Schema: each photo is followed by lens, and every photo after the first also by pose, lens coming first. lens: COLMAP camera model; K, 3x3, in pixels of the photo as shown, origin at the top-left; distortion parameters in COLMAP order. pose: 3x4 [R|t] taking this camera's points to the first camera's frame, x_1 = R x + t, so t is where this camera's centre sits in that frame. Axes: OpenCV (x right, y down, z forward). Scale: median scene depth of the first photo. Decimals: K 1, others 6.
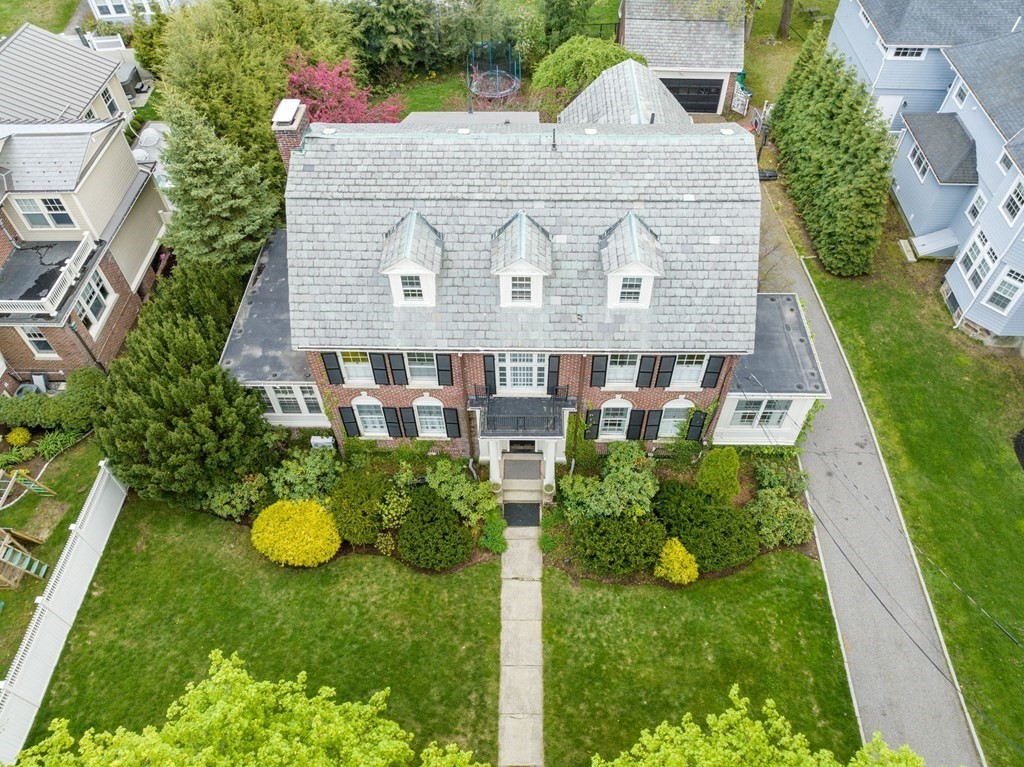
lens RADIAL K [[721.5, 0, 512.0], [0, 721.5, 383.5], [0, 0, 1]] dist [-0.037044, -0.000444]
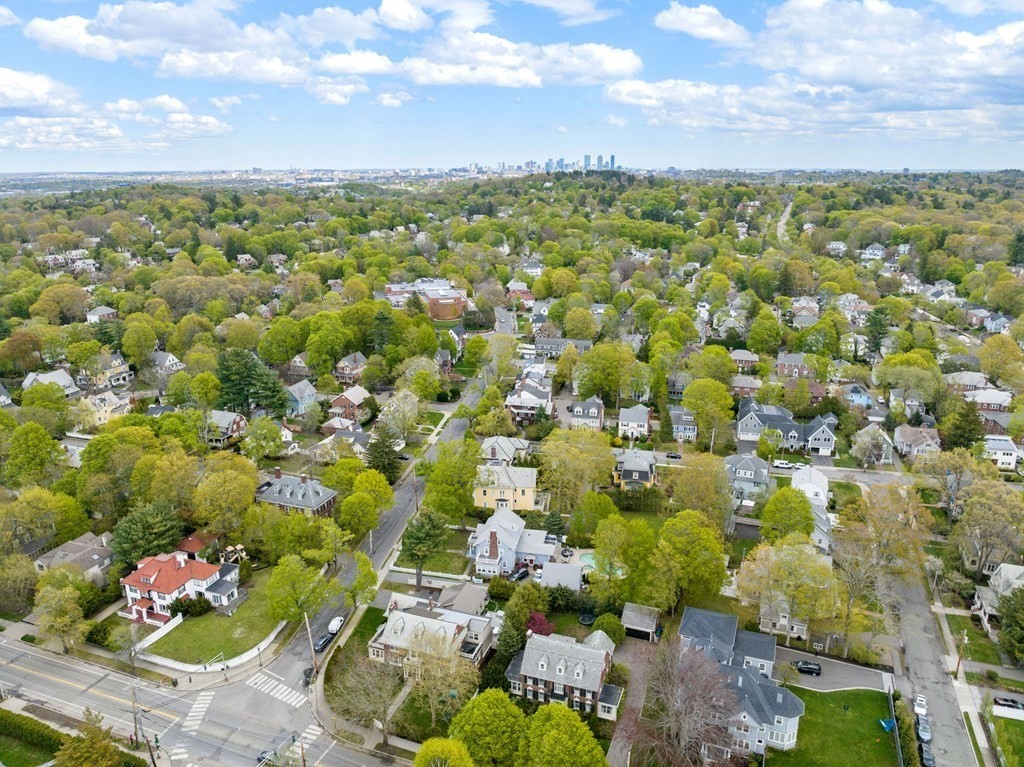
lens RADIAL K [[721.5, 0, 512.0], [0, 721.5, 383.5], [0, 0, 1]] dist [-0.037044, -0.000444]
pose [[0.947509, 0.100269, -0.303601, 1.070383], [-0.251107, 0.821164, -0.512479, 0.942877], [0.197921, 0.561815, 0.803238, -4.613482]]
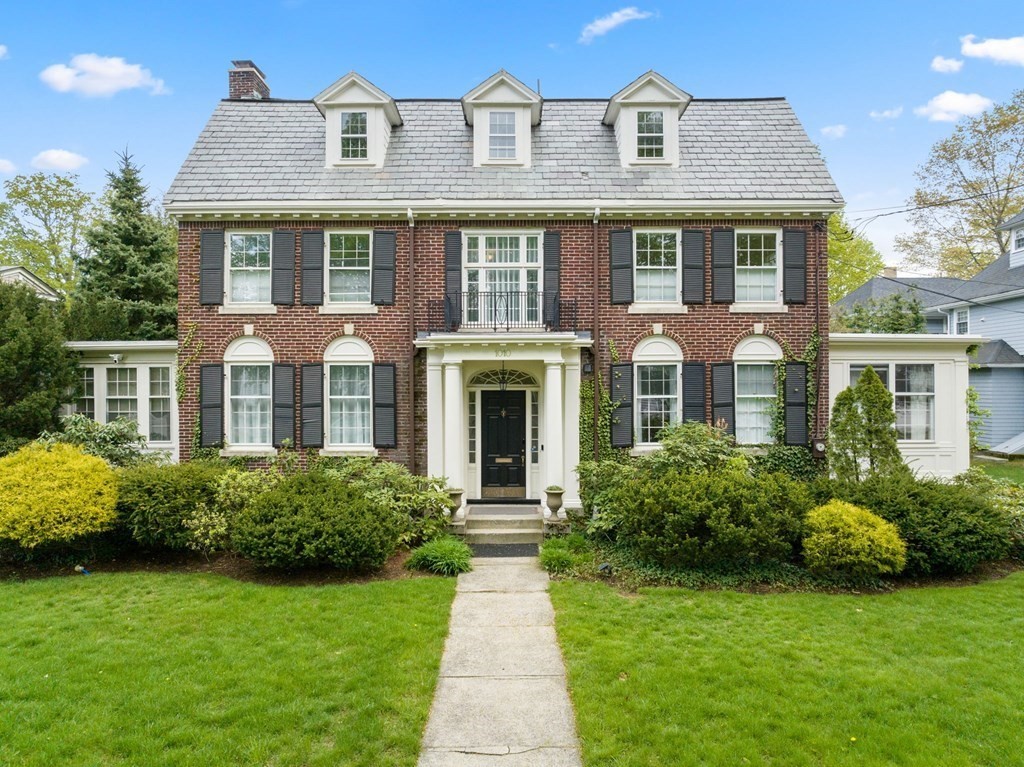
lens RADIAL K [[721.5, 0, 512.0], [0, 721.5, 383.5], [0, 0, 1]] dist [-0.037044, -0.000444]
pose [[0.999758, 0.008173, 0.020416, 0.009262], [0.010379, 0.643117, -0.765698, 0.533875], [-0.019388, 0.765725, 0.642876, 0.650065]]
